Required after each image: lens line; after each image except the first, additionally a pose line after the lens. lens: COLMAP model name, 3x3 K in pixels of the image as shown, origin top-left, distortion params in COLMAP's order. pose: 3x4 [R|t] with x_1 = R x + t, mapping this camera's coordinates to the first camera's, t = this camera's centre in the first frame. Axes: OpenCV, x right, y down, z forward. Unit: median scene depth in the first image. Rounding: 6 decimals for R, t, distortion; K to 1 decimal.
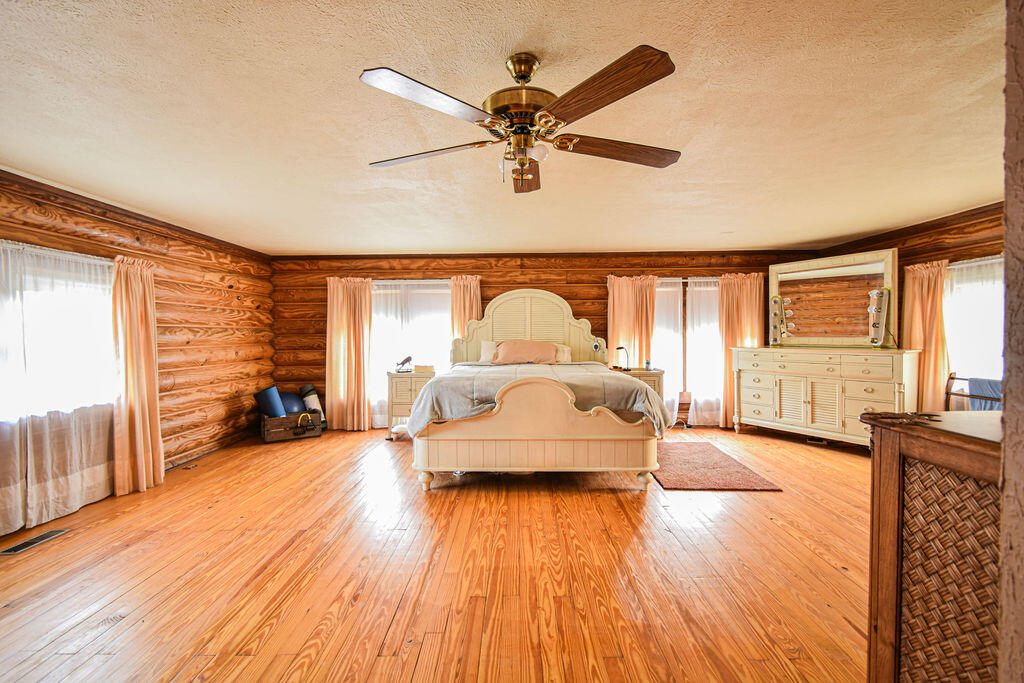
lens RADIAL K [[443.6, 0, 512.0], [0, 443.6, 341.5], [0, 0, 1]] dist [0.000018, -0.000209]
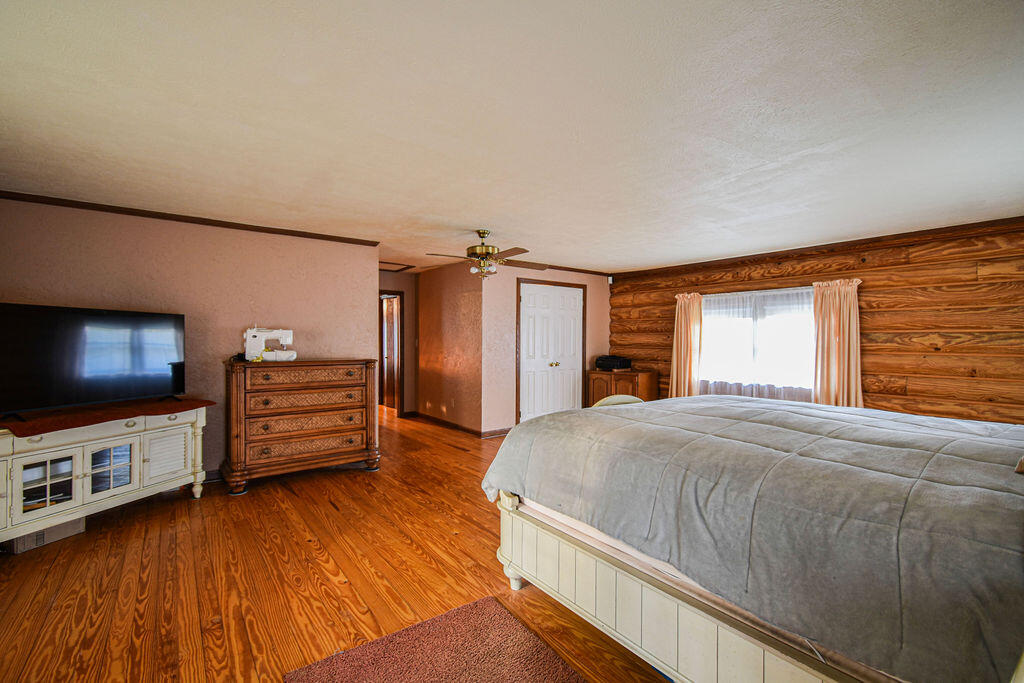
lens RADIAL K [[443.6, 0, 512.0], [0, 443.6, 341.5], [0, 0, 1]] dist [0.000018, -0.000209]
pose [[-0.786655, 0.006316, -0.617361, 0.590062], [-0.007953, 0.999761, 0.020363, -0.027179], [0.617342, 0.020929, -0.786417, 1.262452]]
